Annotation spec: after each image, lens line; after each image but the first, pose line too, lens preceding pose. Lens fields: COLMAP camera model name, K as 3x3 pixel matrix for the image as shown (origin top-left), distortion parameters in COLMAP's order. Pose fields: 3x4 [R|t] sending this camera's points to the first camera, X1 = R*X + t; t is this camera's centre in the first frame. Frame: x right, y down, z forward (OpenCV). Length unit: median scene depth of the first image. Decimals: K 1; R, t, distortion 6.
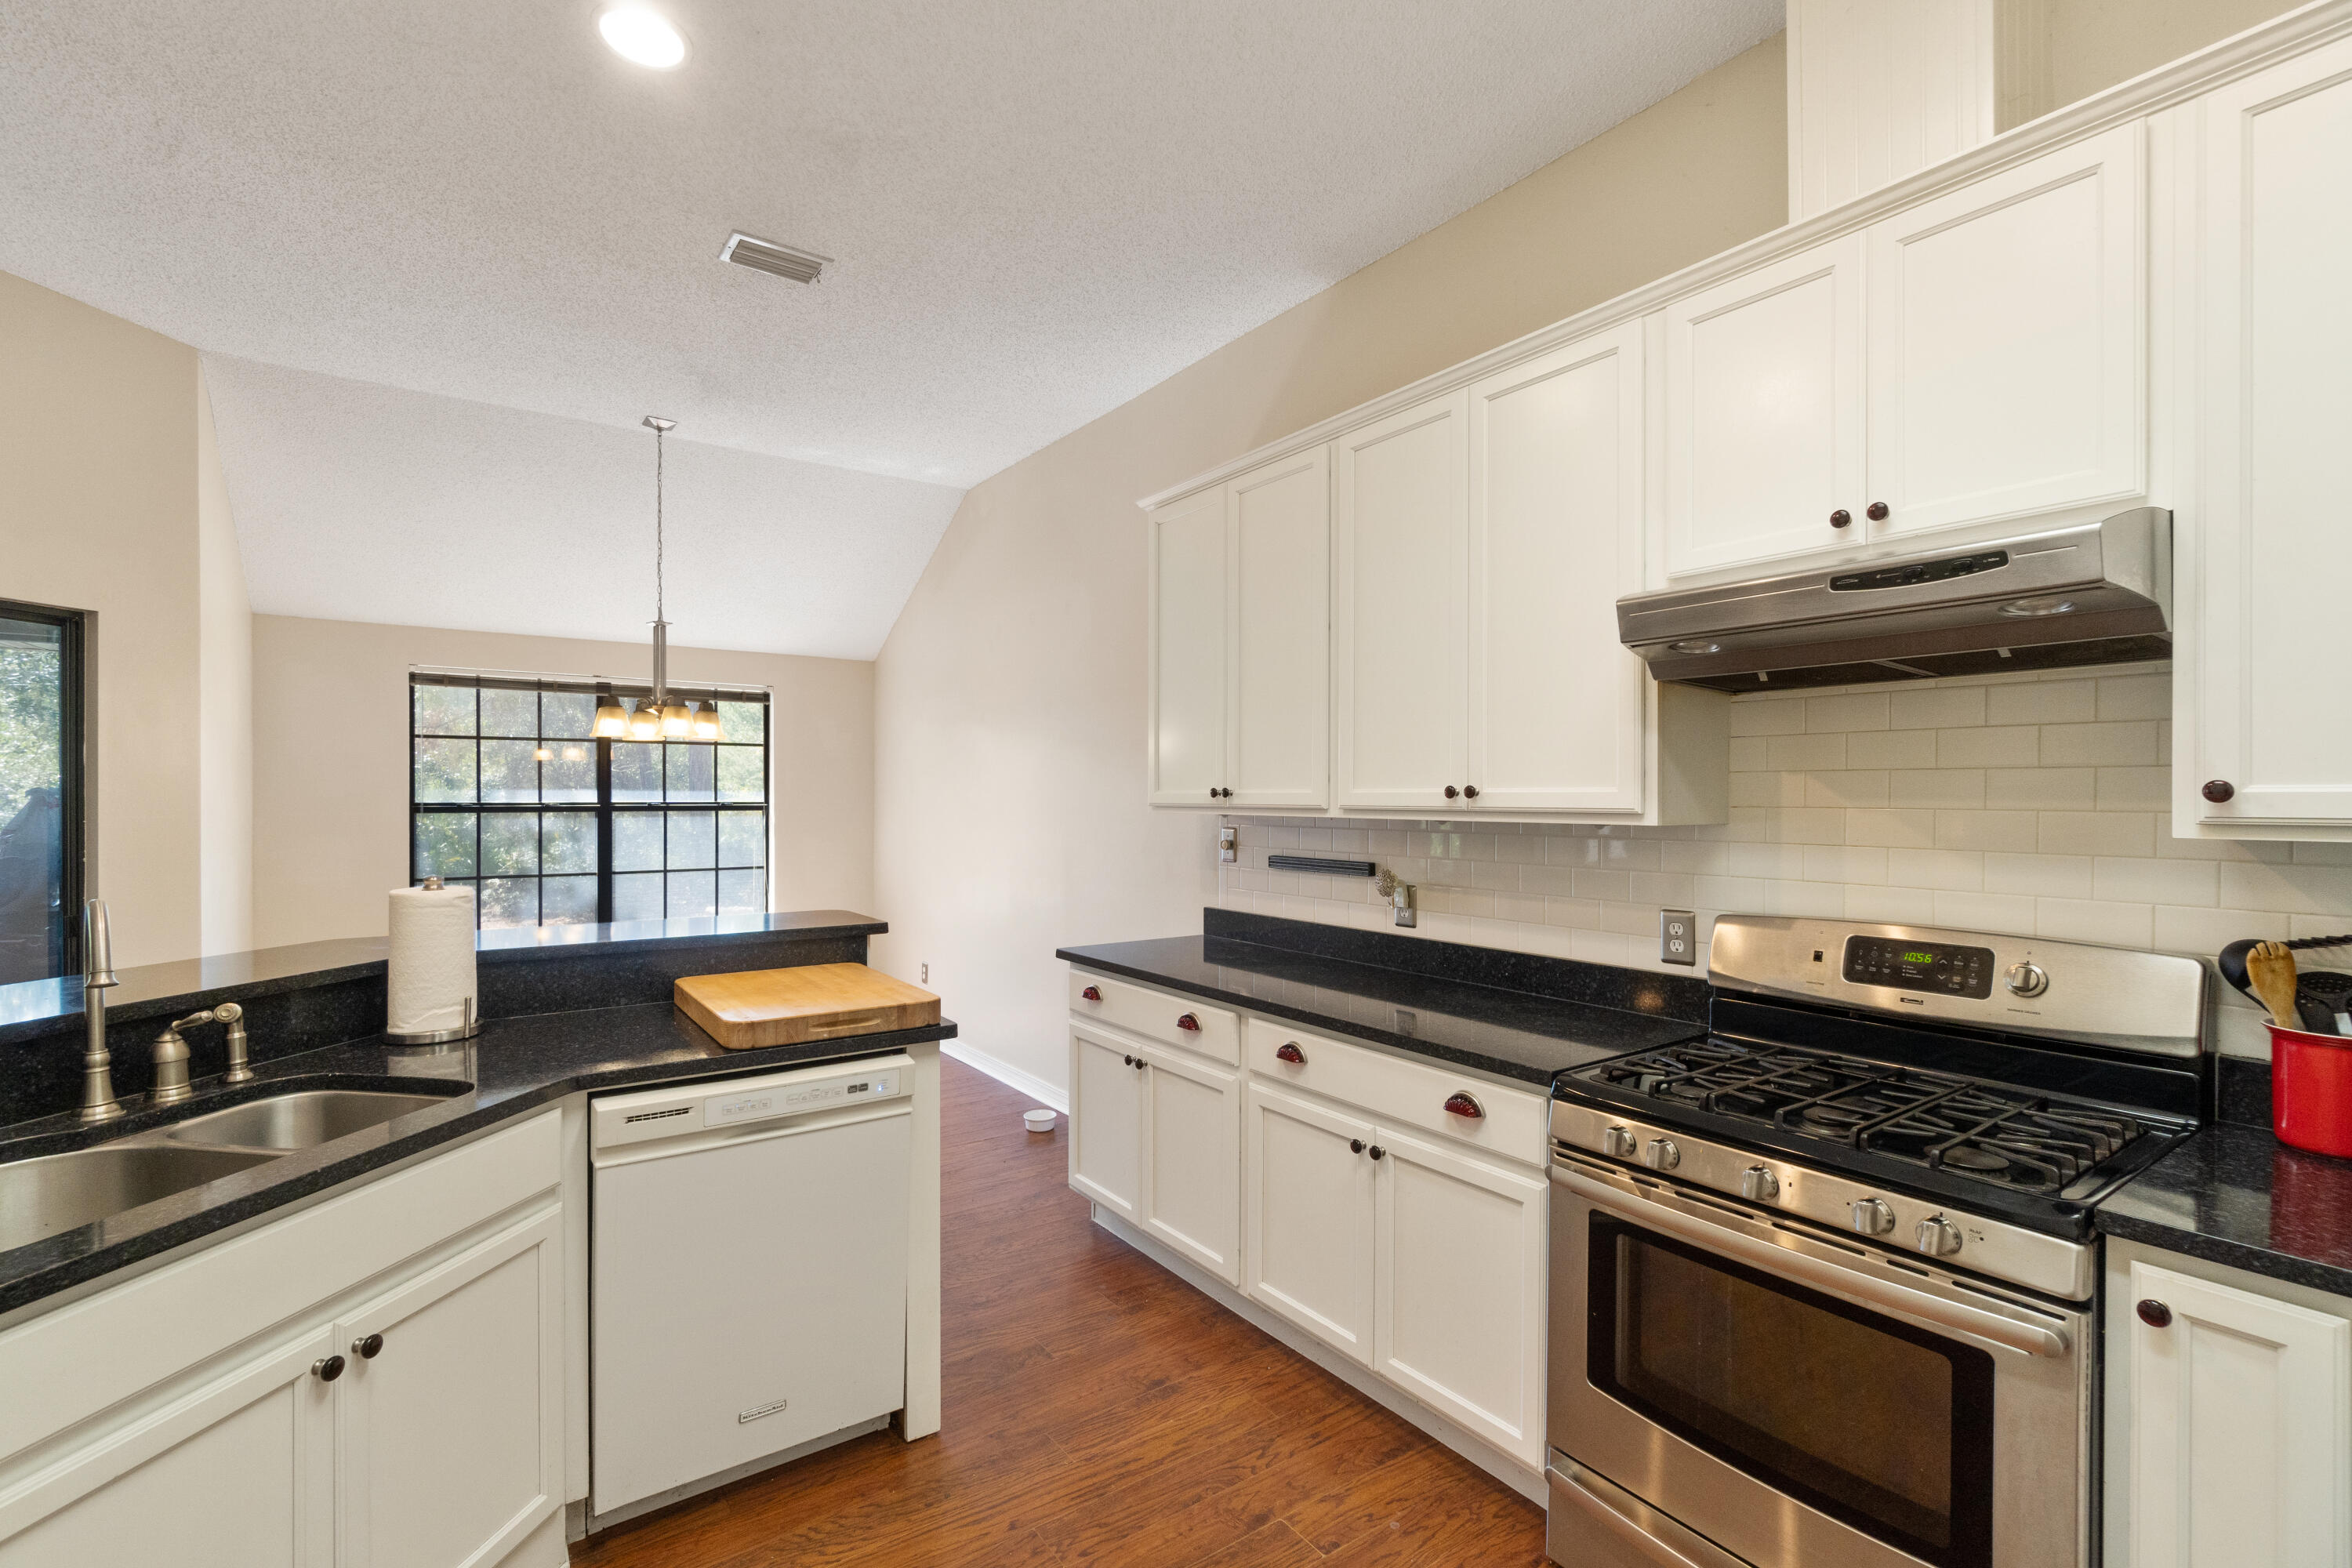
lens RADIAL K [[1026.6, 0, 1143.9], [0, 1026.6, 789.0], [0, 0, 1]] dist [-0.004518, 0.001969]
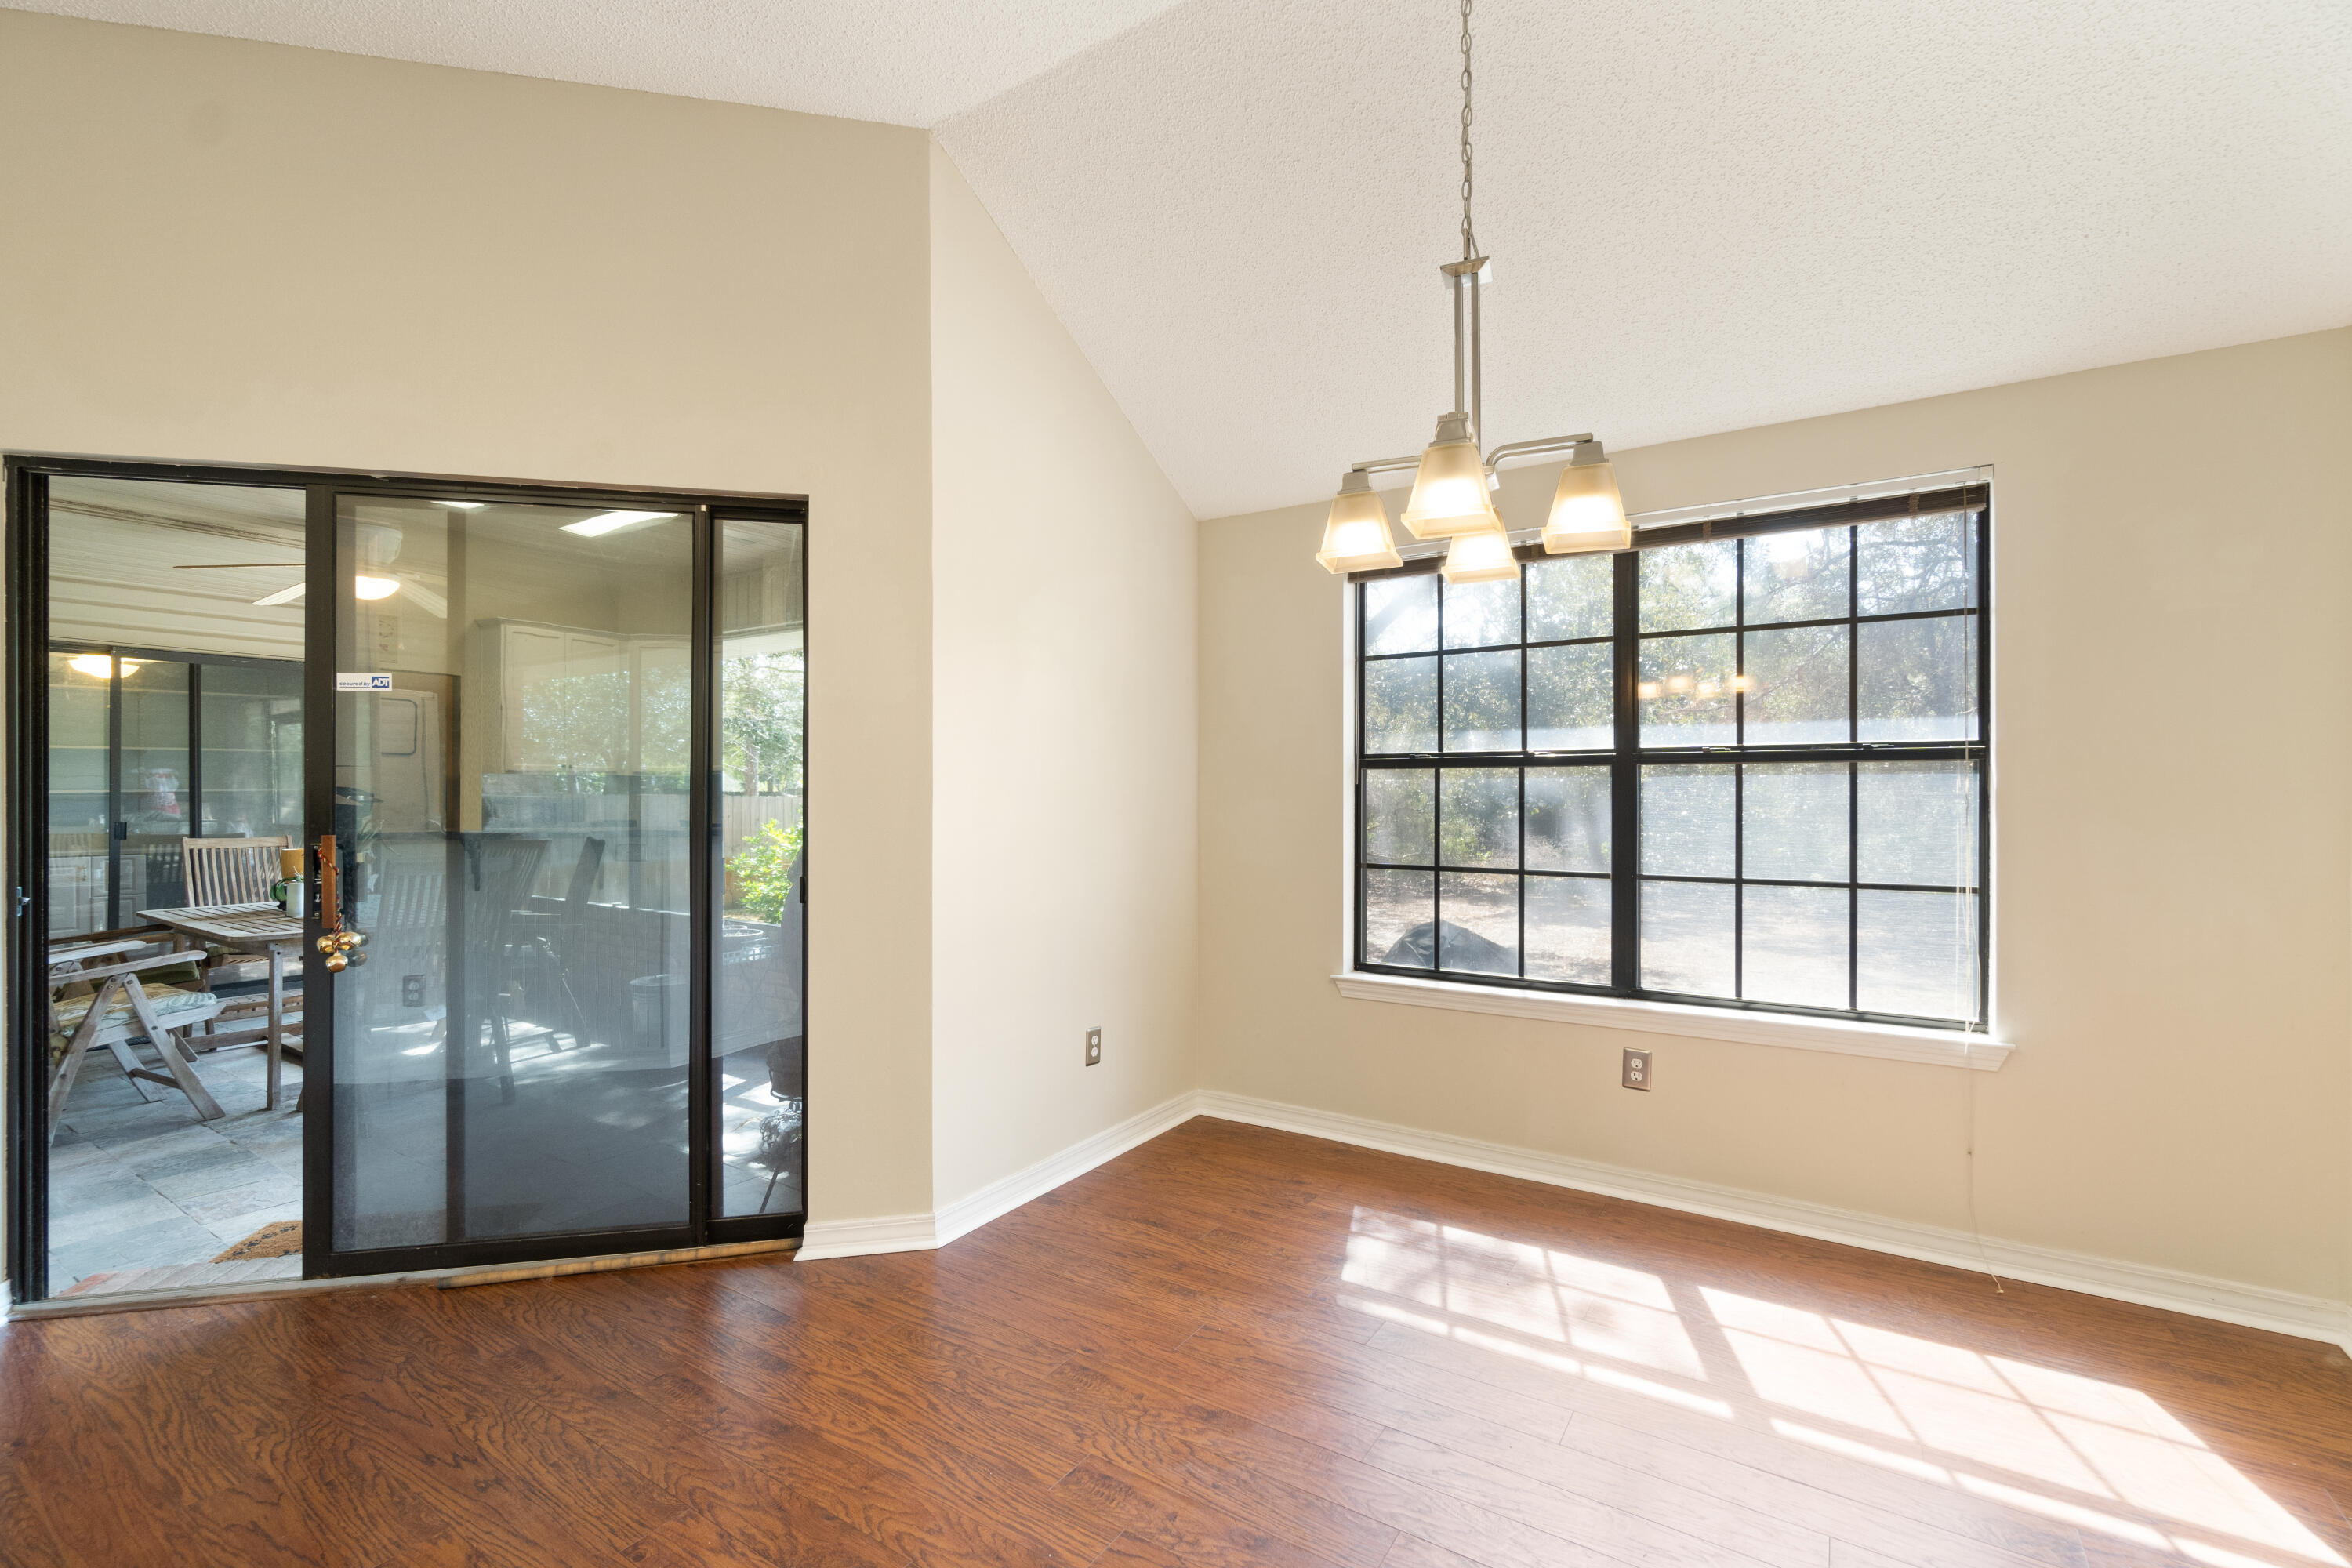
lens RADIAL K [[1026.6, 0, 1177.1], [0, 1026.6, 787.7], [0, 0, 1]] dist [-0.004518, 0.001969]
pose [[0.372338, 0.012064, -0.928019, -0.106959], [0.023080, 0.999486, 0.022254, 0.017490], [0.927810, -0.029705, 0.371868, 0.595861]]
